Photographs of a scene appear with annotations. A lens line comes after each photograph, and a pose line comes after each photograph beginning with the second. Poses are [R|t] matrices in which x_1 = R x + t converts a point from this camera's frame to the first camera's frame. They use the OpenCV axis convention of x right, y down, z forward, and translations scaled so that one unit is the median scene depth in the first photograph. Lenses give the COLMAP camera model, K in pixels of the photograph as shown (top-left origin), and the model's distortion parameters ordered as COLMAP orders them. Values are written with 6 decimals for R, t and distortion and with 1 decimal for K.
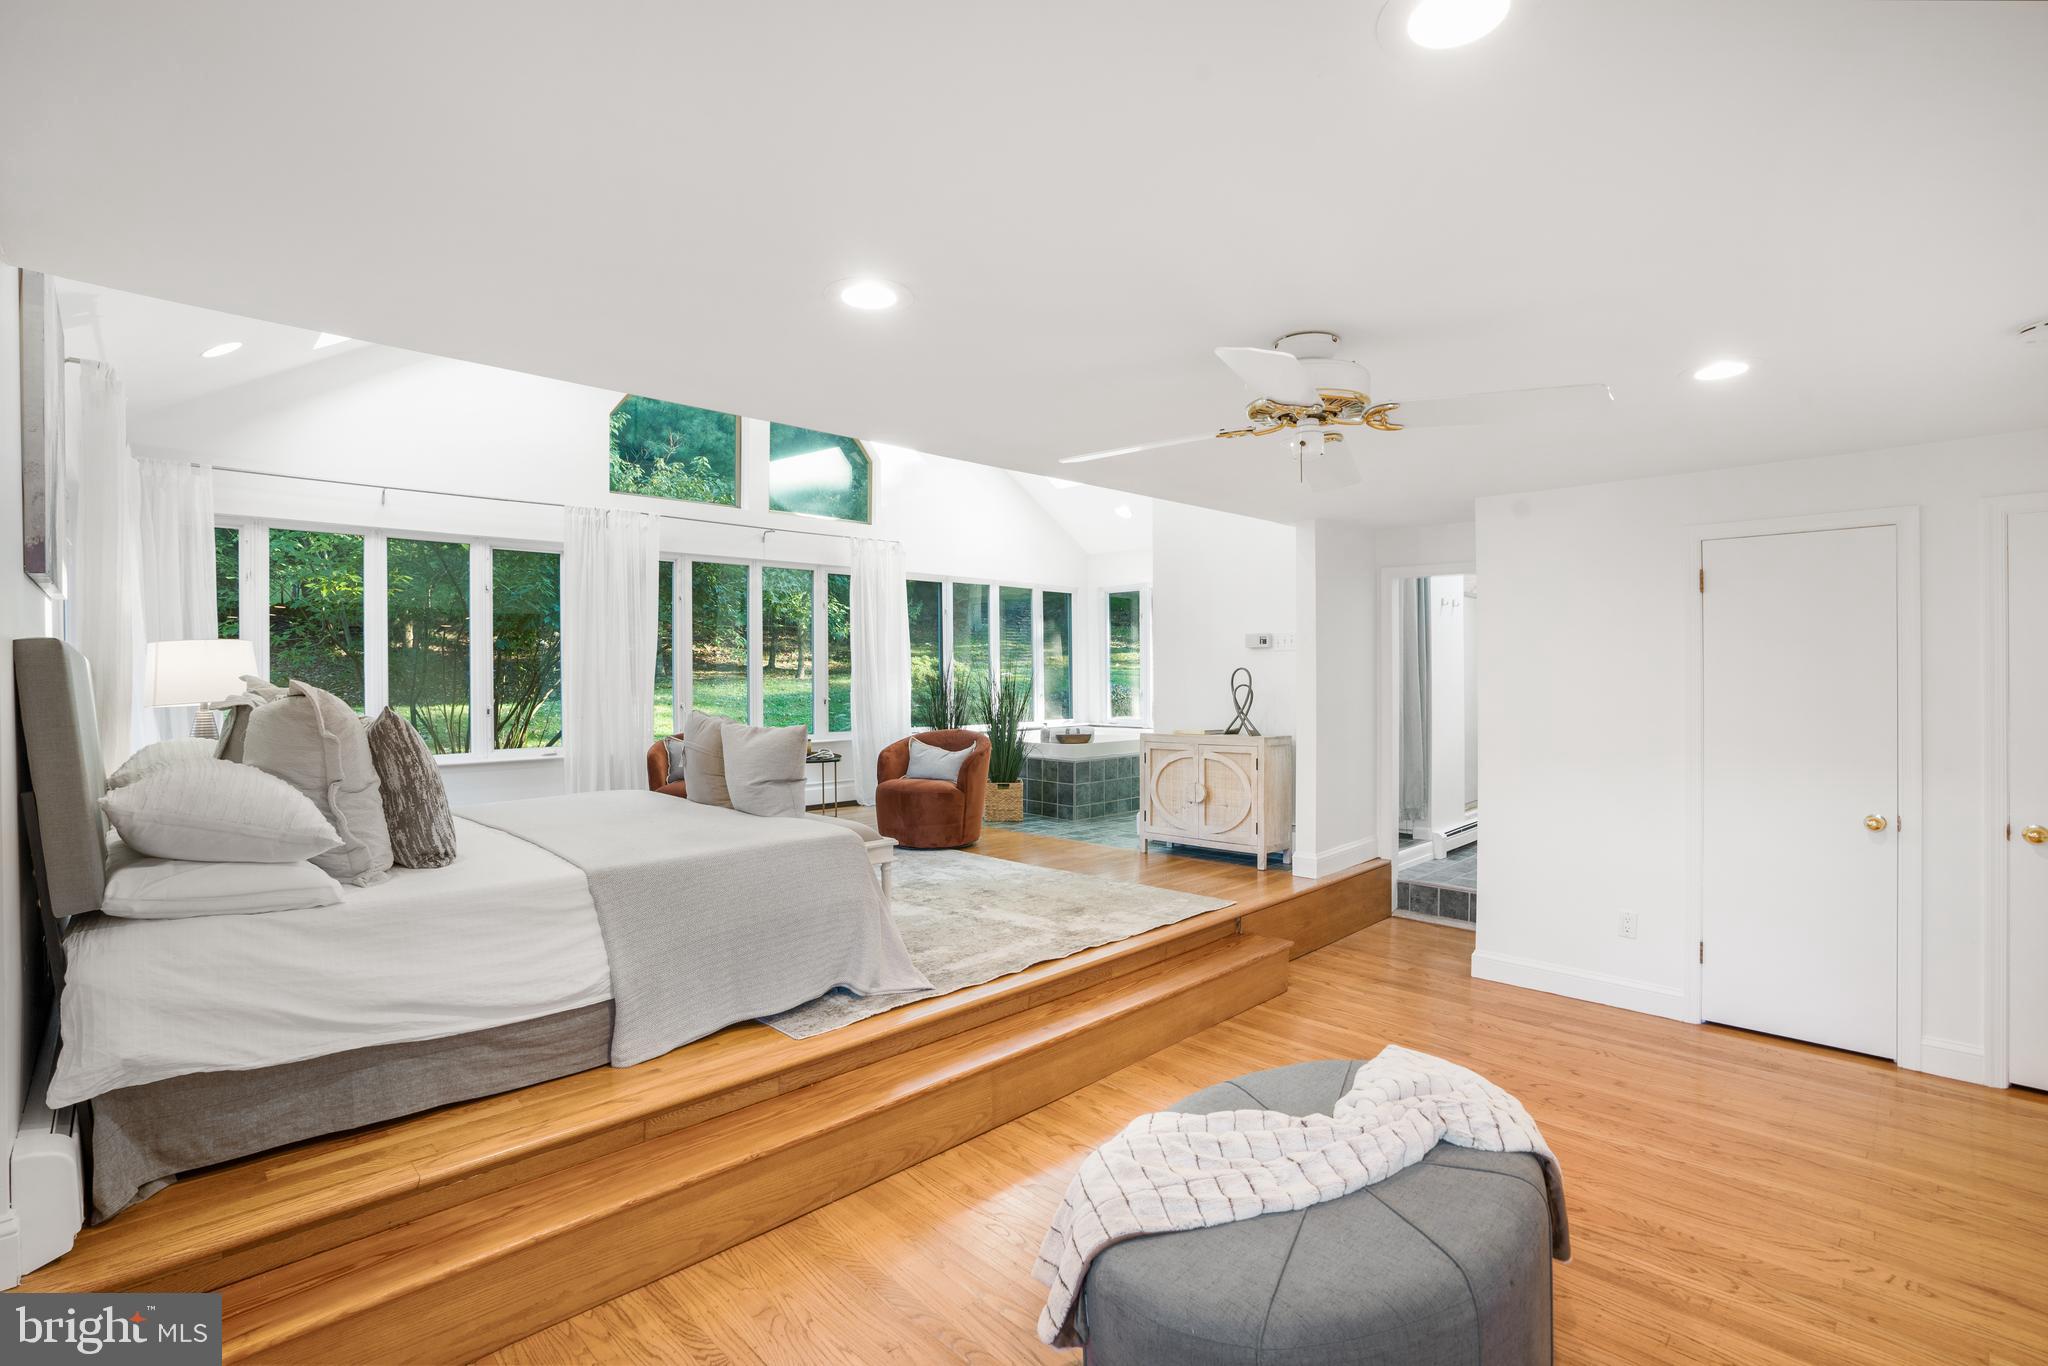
lens RADIAL K [[983.5, 0, 1022.1], [0, 983.5, 666.9], [0, 0, 1]] dist [-0.068164, 0.025457]
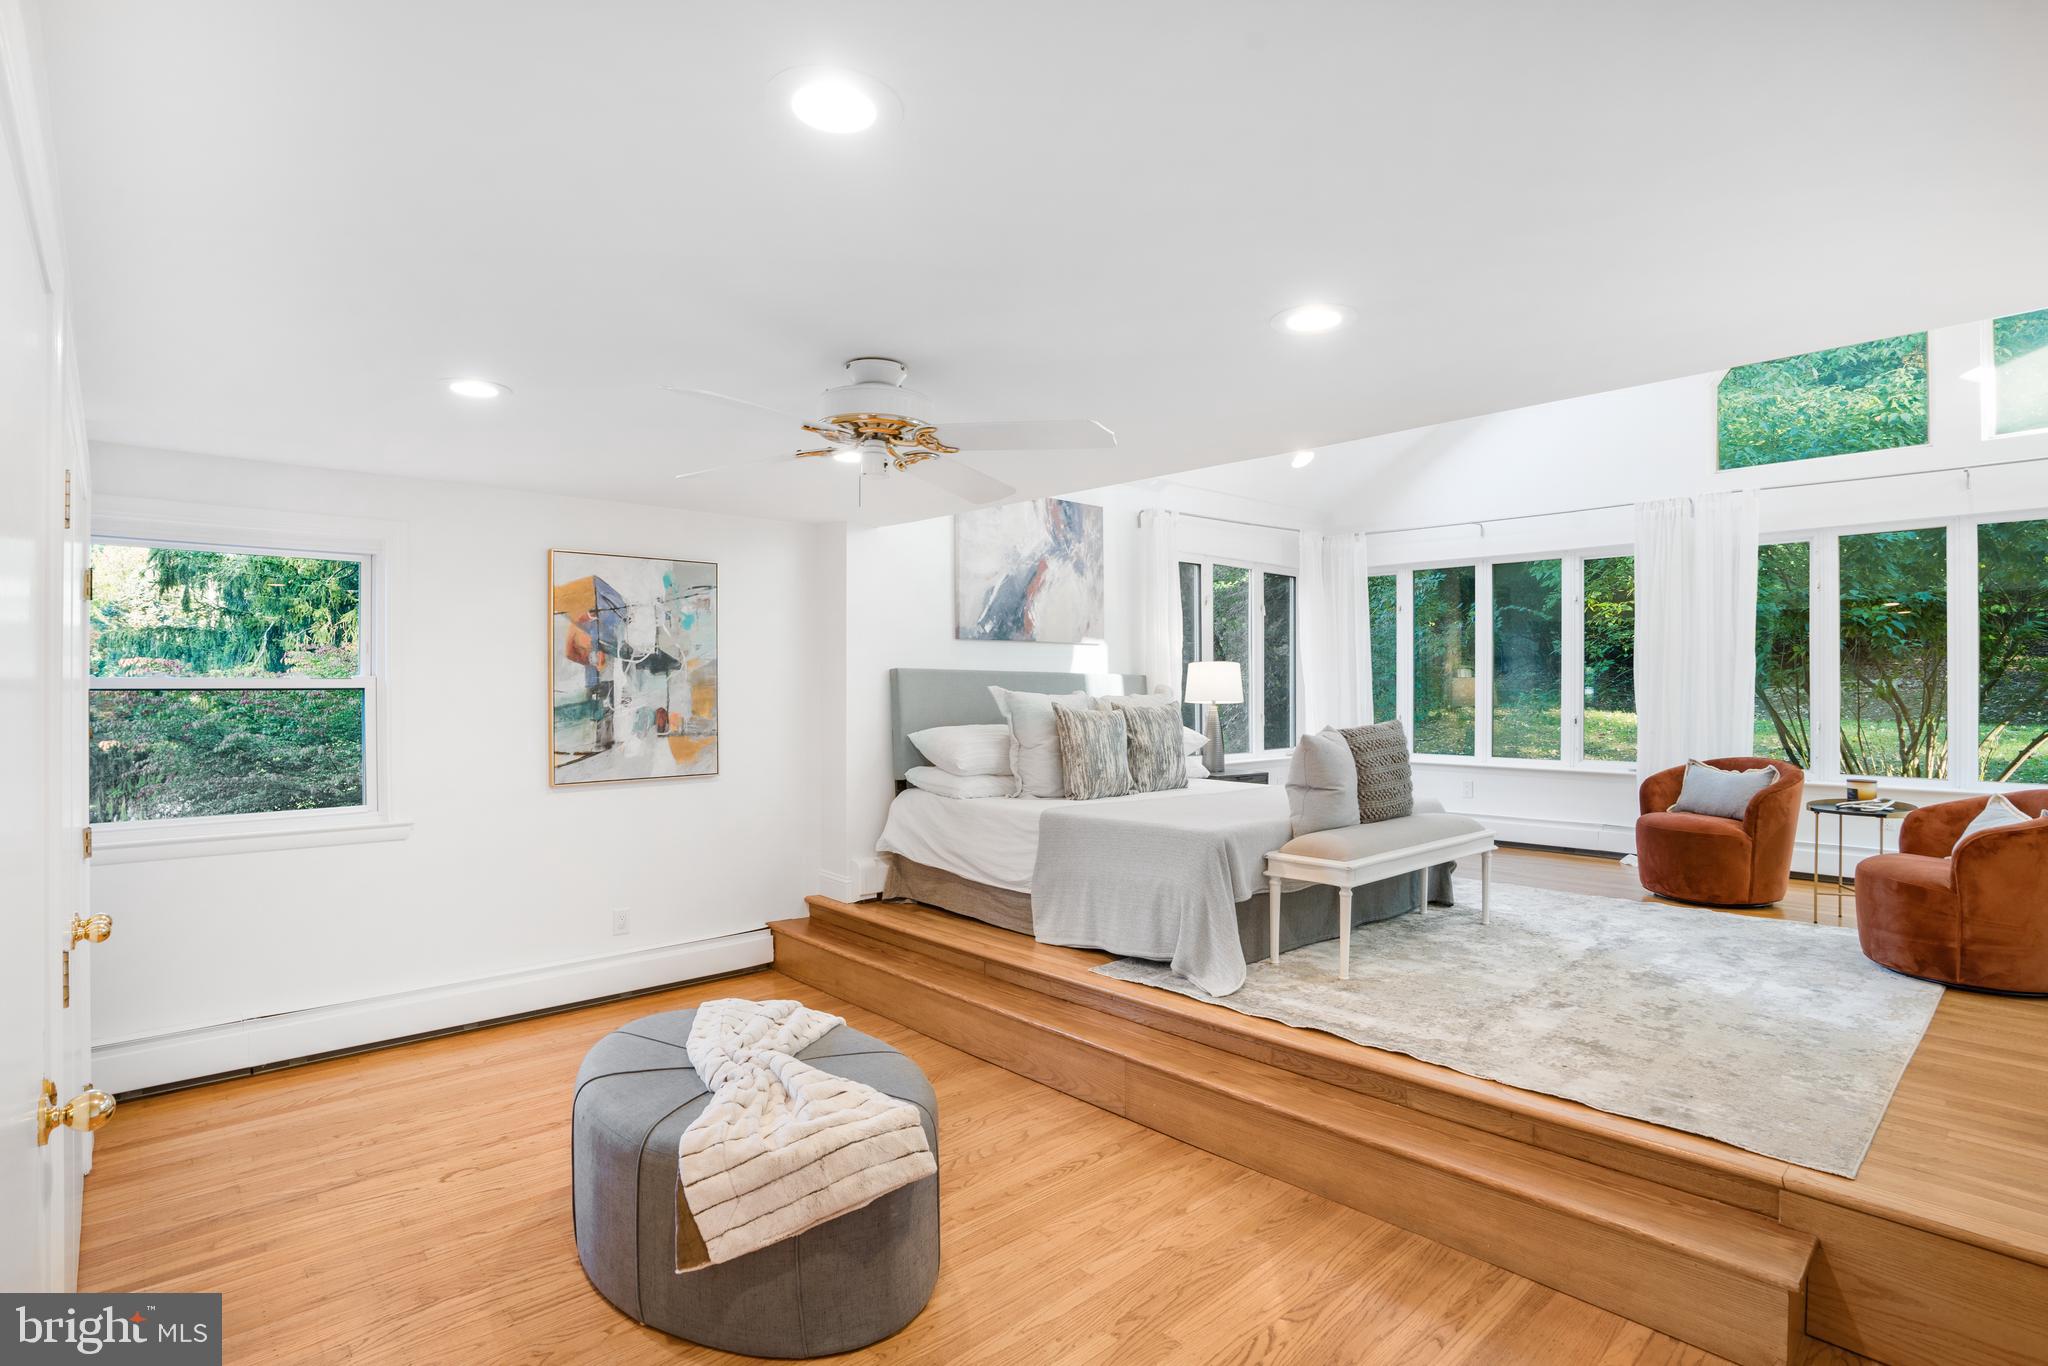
lens RADIAL K [[985.7, 0, 1030.2], [0, 985.7, 699.8], [0, 0, 1]] dist [-0.073055, 0.026714]
pose [[-0.040690, 0.018181, -0.999006, 0.537049], [0.008751, 0.999803, 0.017839, 0.000258], [0.999134, -0.008016, -0.040841, 0.493284]]
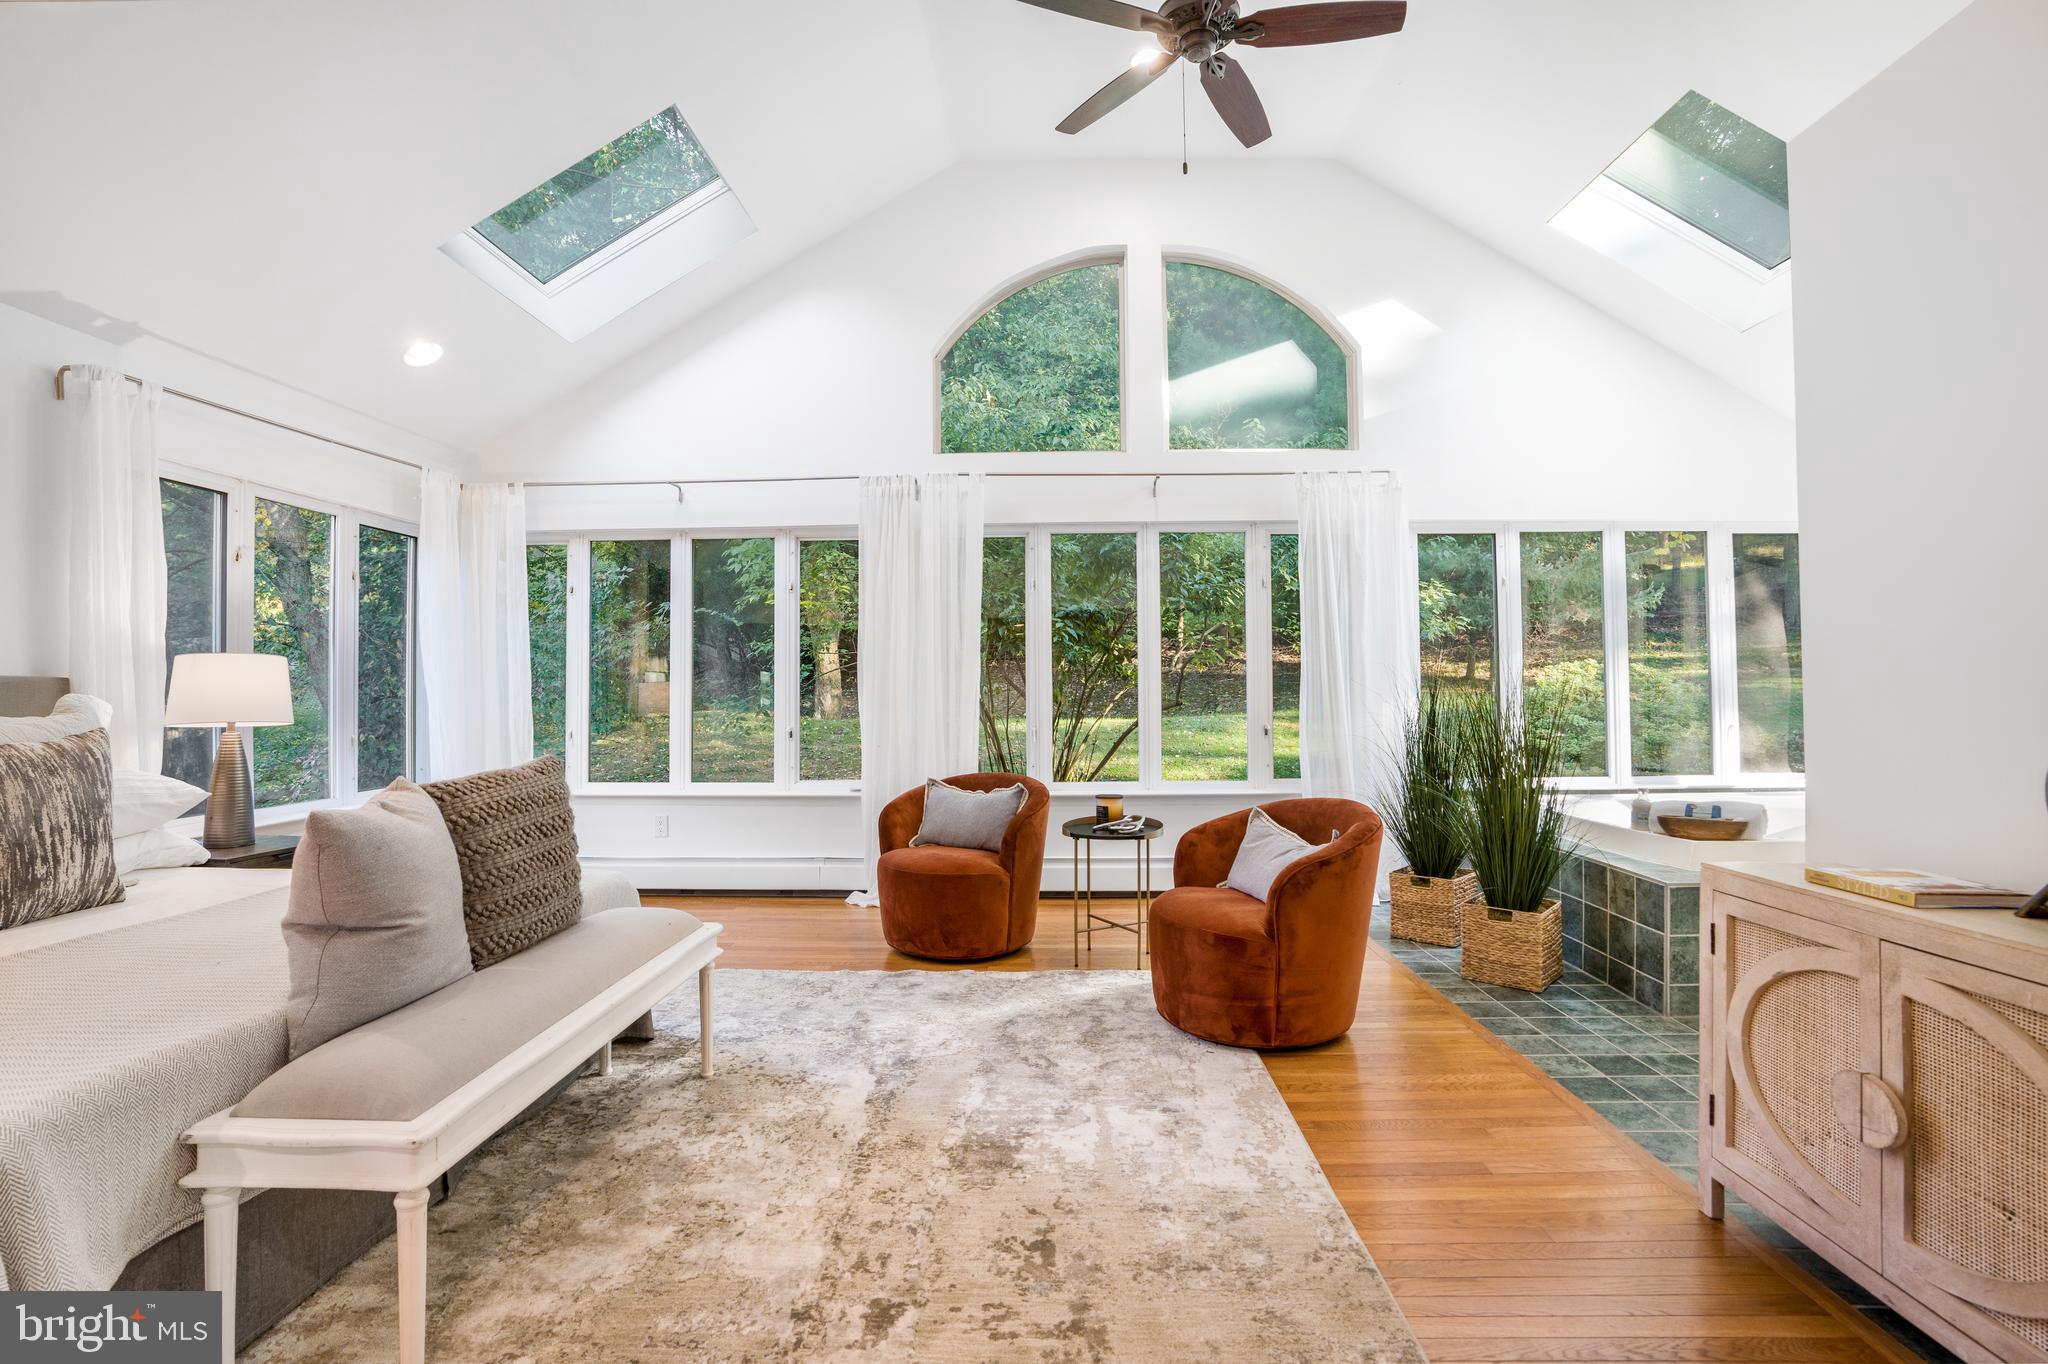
lens RADIAL K [[953.5, 0, 1029.0], [0, 953.5, 655.7], [0, 0, 1]] dist [-0.060682, 0.021360]
pose [[0.693338, -0.026001, -0.720143, 0.196447], [0.009903, 0.999598, -0.026557, 0.001595], [0.720545, 0.011281, 0.693317, 0.616751]]
